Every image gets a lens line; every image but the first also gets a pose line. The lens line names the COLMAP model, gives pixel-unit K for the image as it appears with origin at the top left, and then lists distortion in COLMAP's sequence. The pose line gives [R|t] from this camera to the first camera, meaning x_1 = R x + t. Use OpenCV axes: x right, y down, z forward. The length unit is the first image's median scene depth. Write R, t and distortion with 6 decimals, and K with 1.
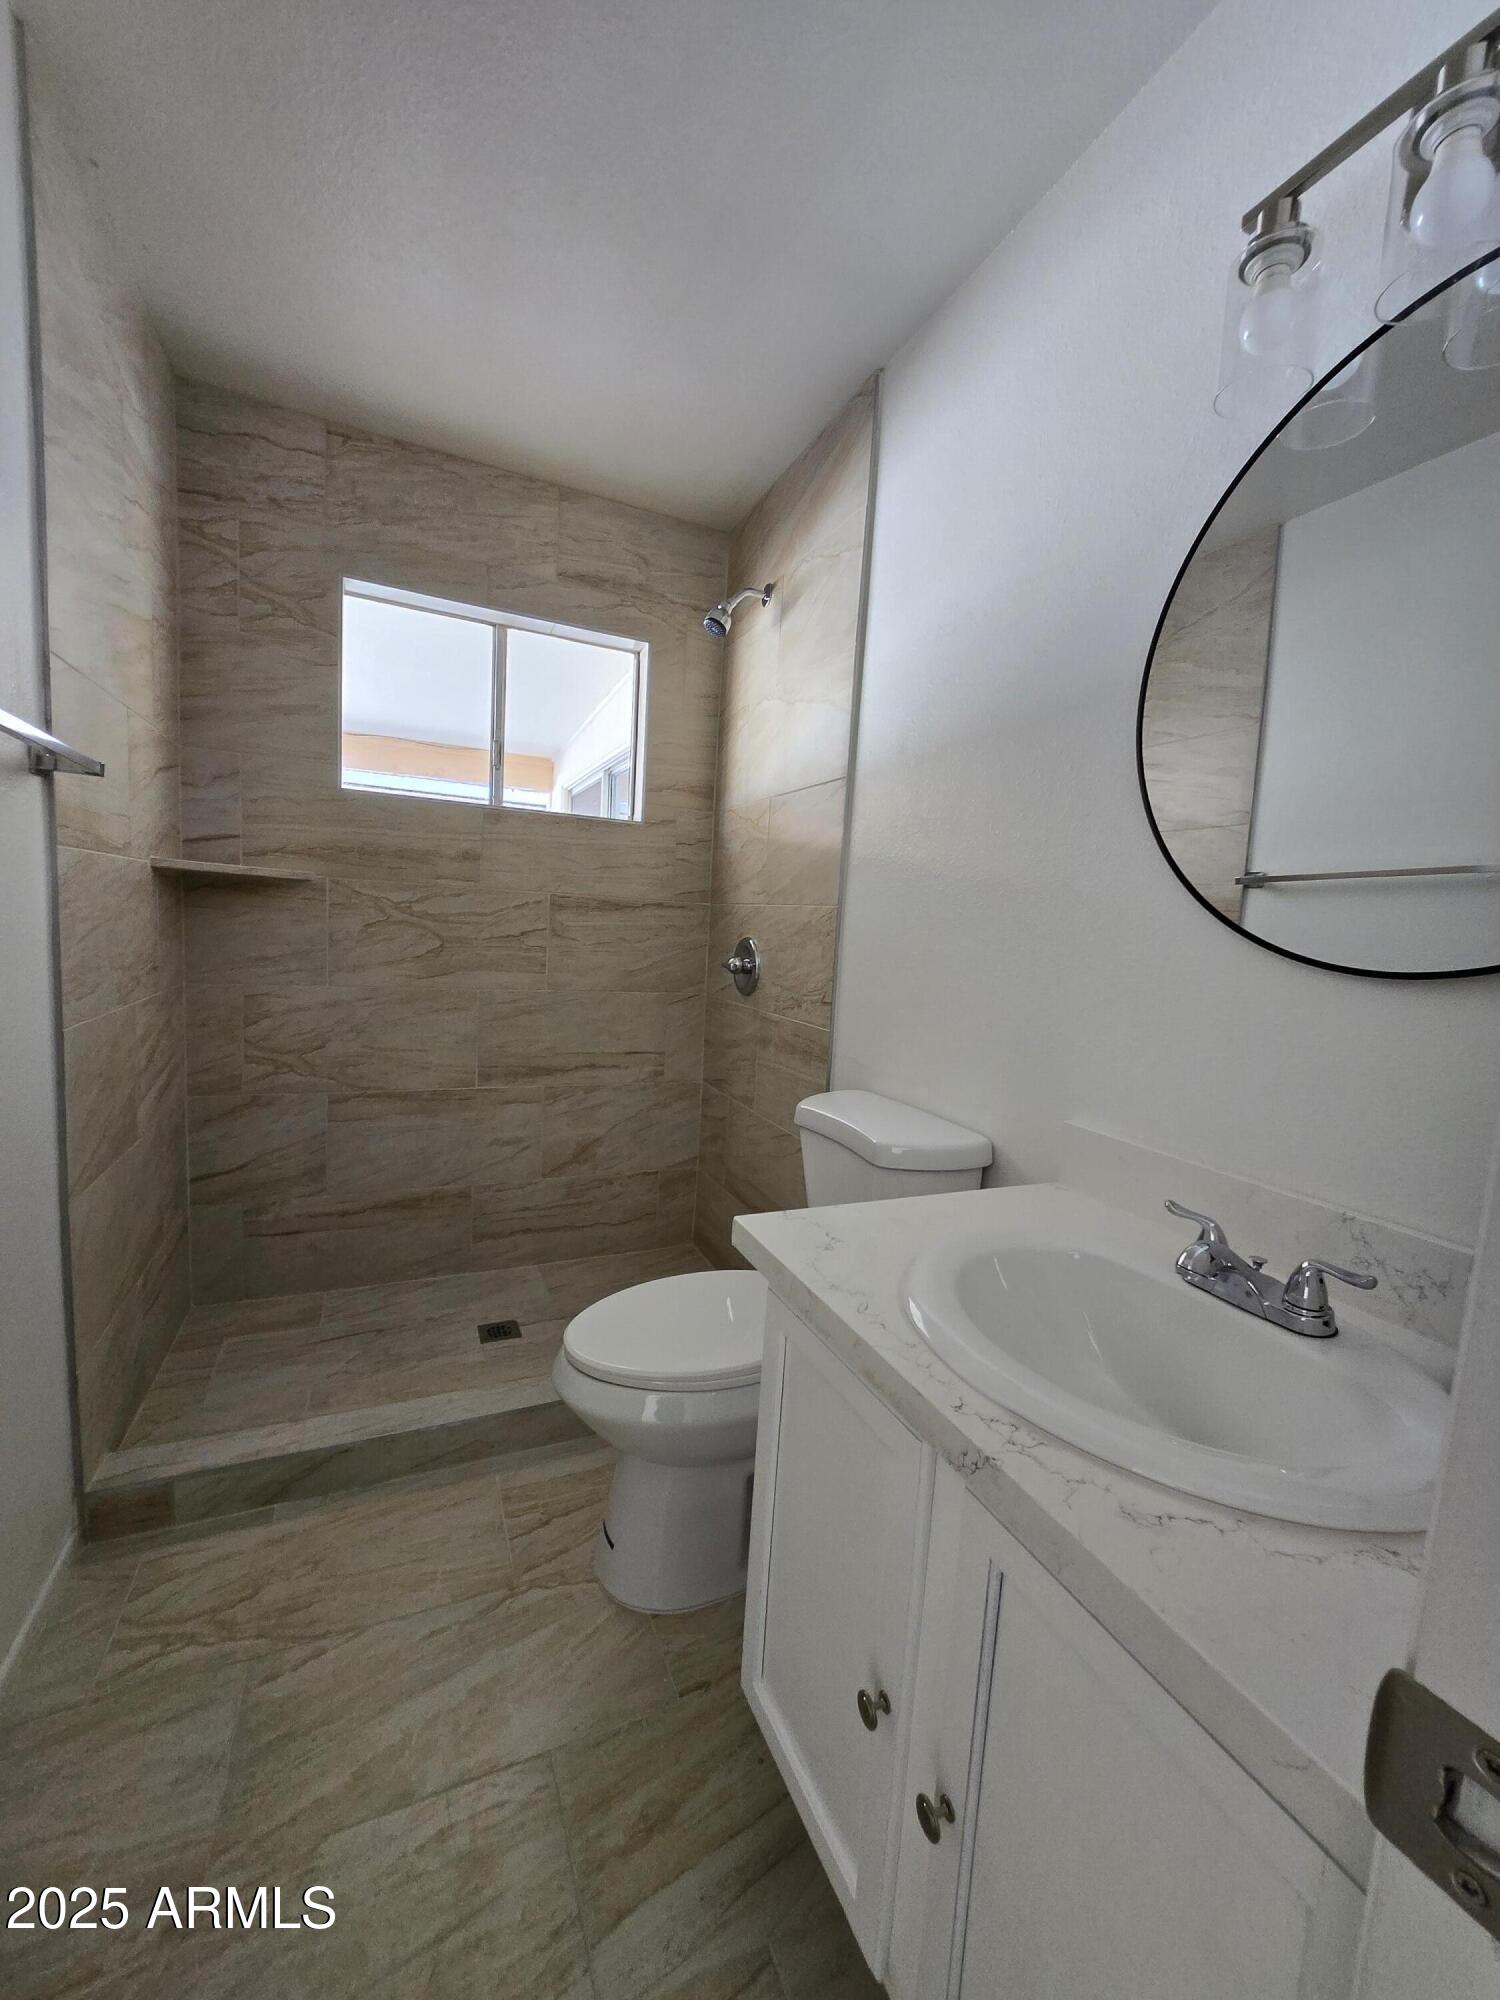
lens RADIAL K [[784.3, 0, 744.3], [0, 784.3, 1011.2], [0, 0, 1]] dist [-0.003109, -0.000134]
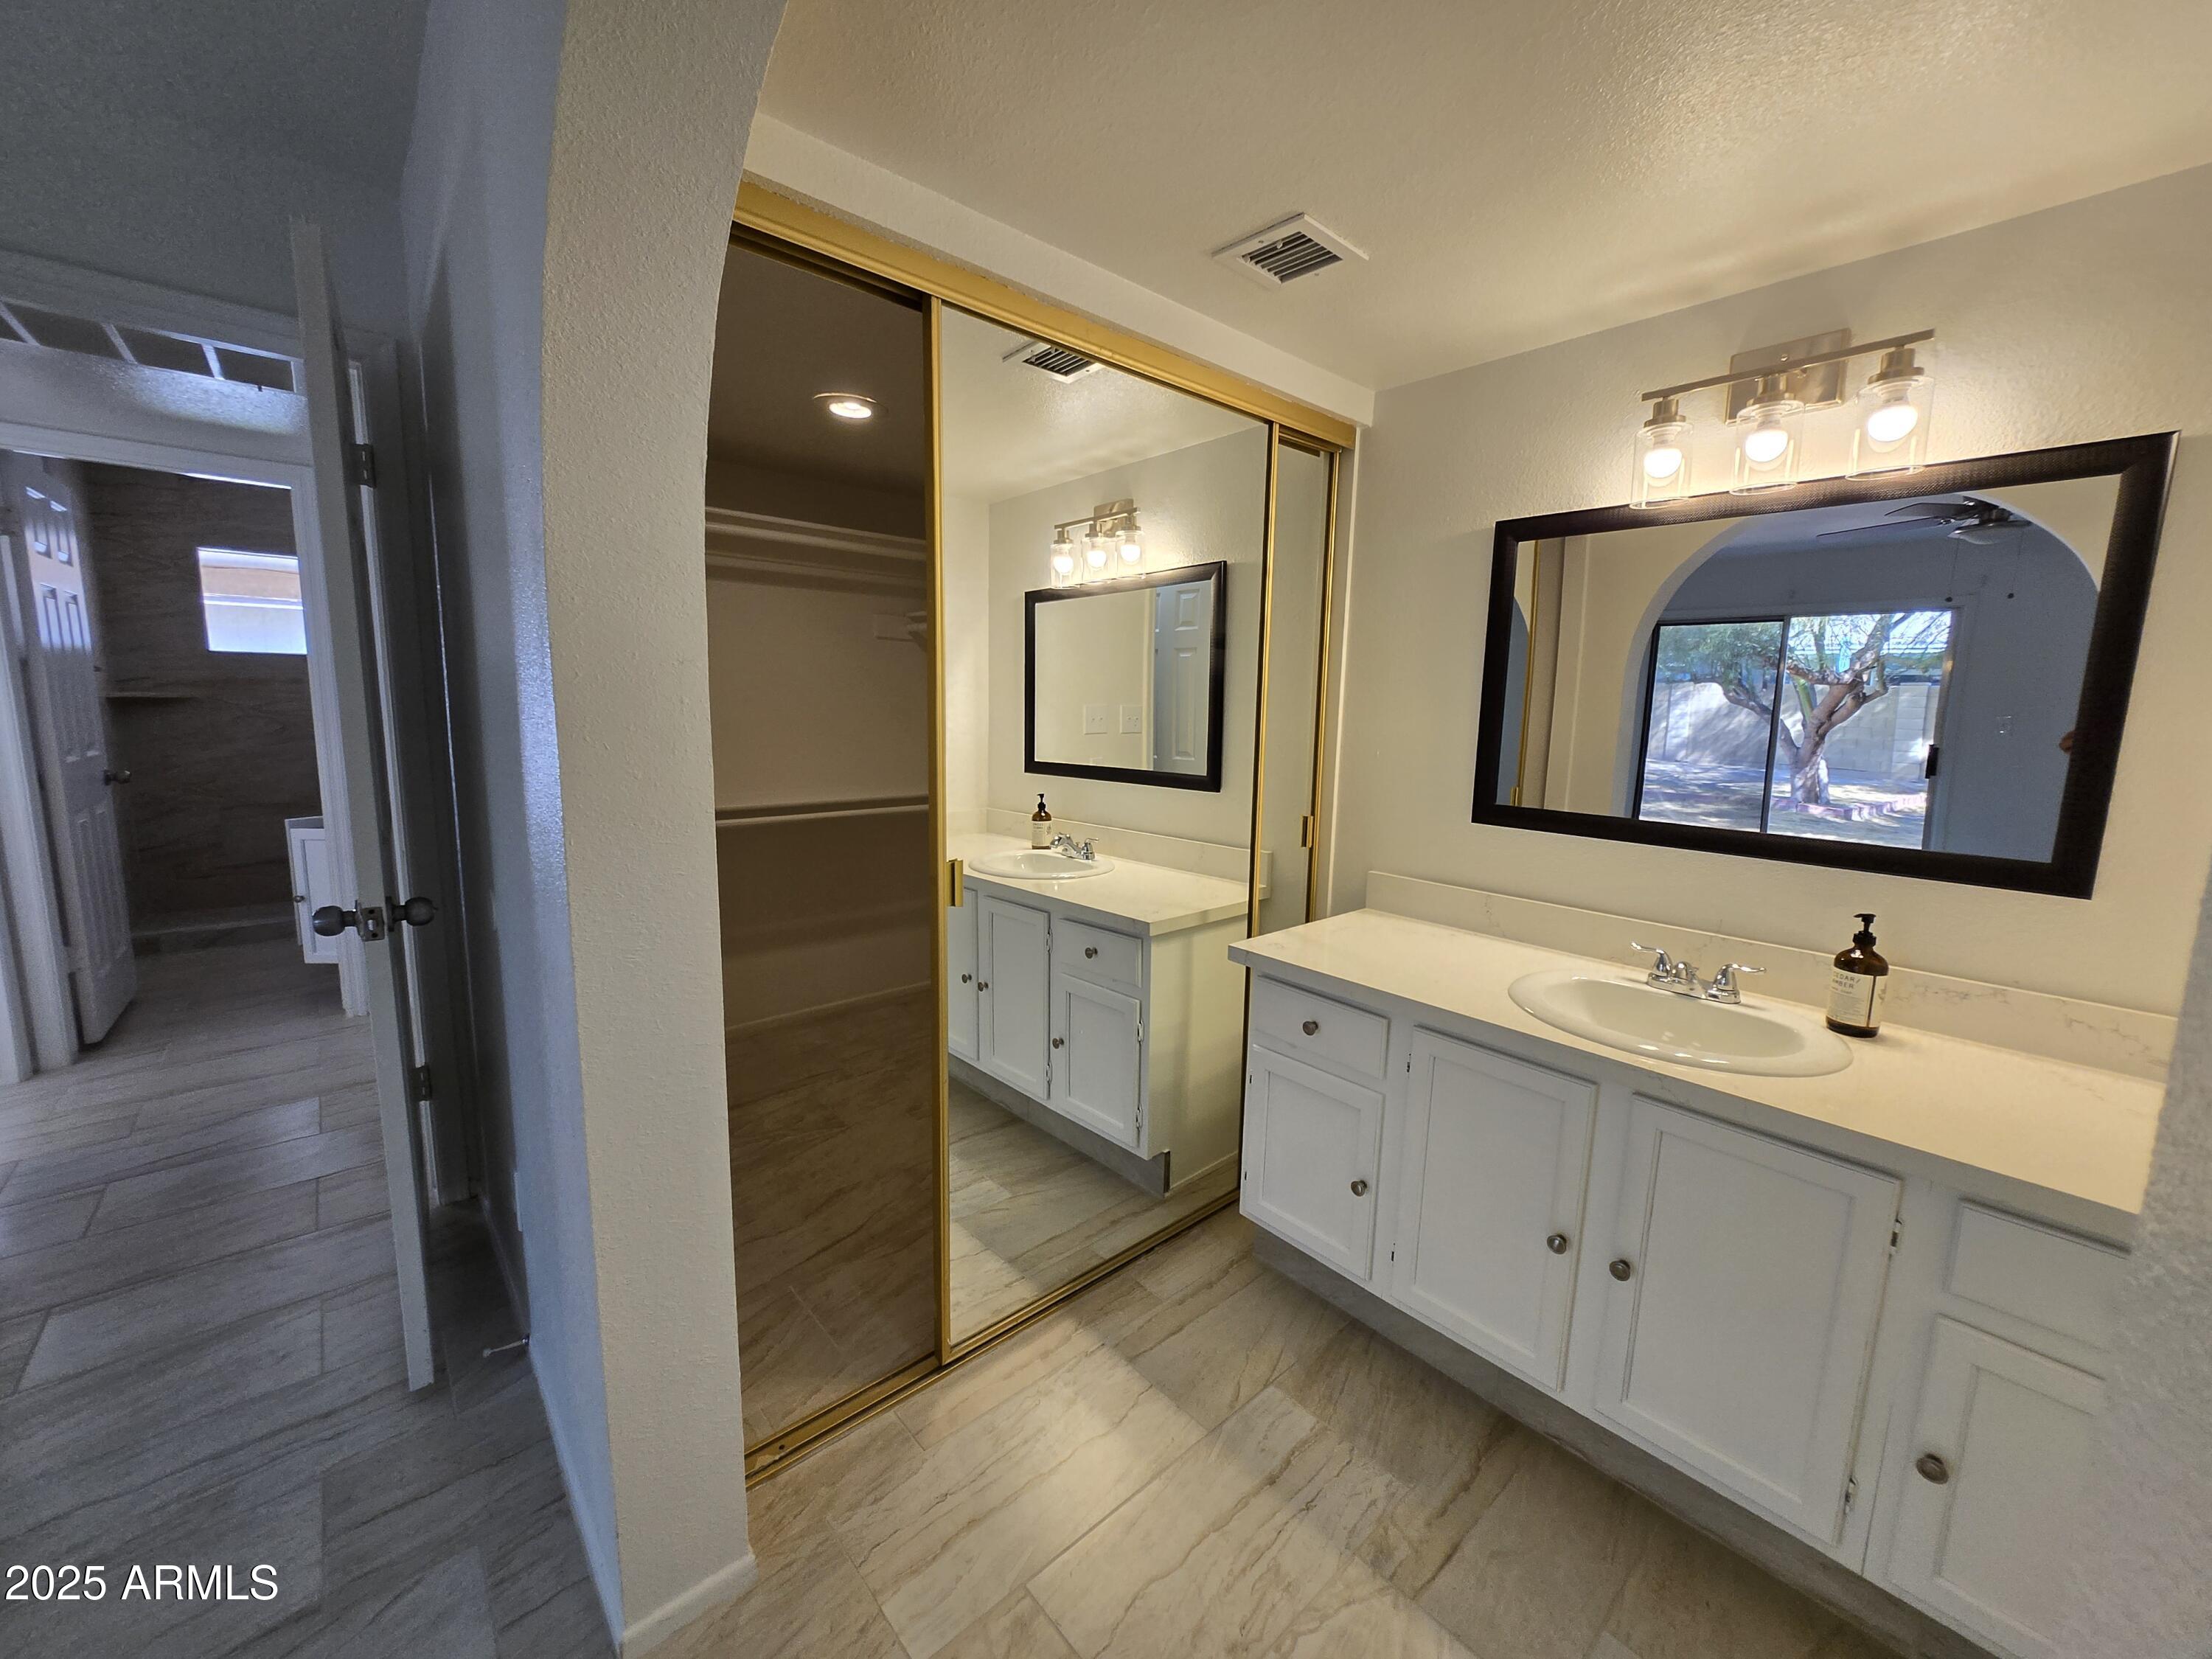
lens RADIAL K [[867.4, 0, 1112.6], [0, 867.4, 818.2], [0, 0, 1]] dist [-0.003109, -0.000134]
pose [[0.953912, -0.077861, 0.289809, 1.045606], [0.063830, 0.996299, 0.057571, 0.167629], [-0.293219, -0.036420, 0.955351, -1.858385]]
